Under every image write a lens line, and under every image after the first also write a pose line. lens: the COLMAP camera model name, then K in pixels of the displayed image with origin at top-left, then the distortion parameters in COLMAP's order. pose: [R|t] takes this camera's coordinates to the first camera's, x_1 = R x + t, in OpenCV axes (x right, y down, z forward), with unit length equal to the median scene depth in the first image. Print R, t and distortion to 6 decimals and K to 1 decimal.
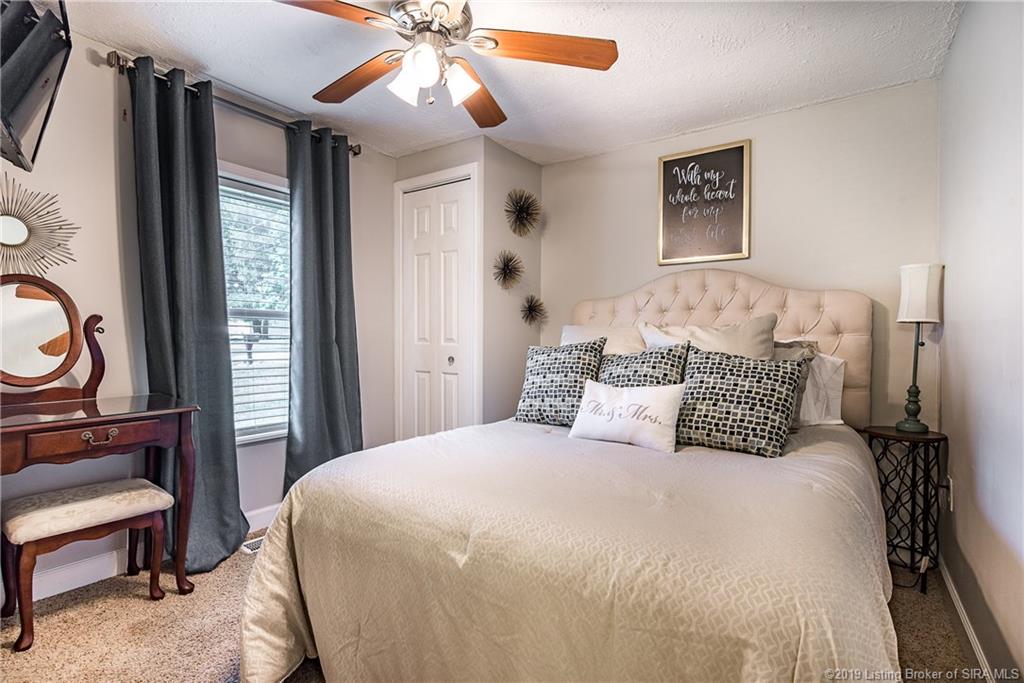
lens RADIAL K [[504.2, 0, 512.0], [0, 504.2, 341.5], [0, 0, 1]] dist [-0.000049, -0.000028]
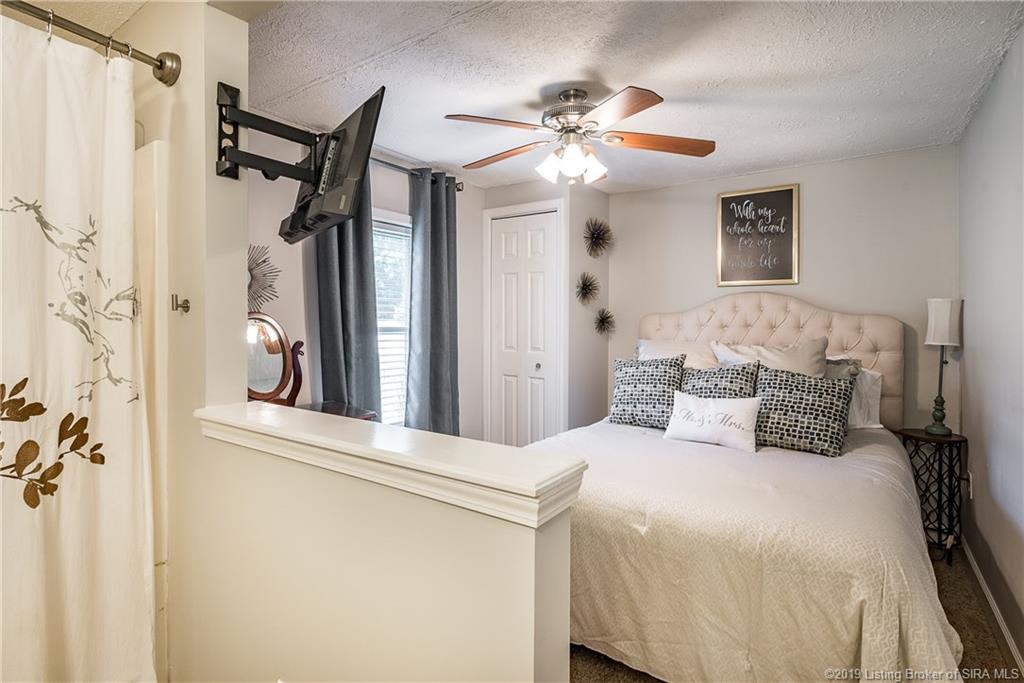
lens RADIAL K [[503.7, 0, 531.6], [0, 503.7, 320.0], [0, 0, 1]] dist [0.001180, 0.000591]
pose [[0.999980, 0.005159, 0.003715, -0.207849], [-0.005097, 0.999851, -0.016462, -0.075184], [-0.003800, 0.016443, 0.999858, -0.234255]]
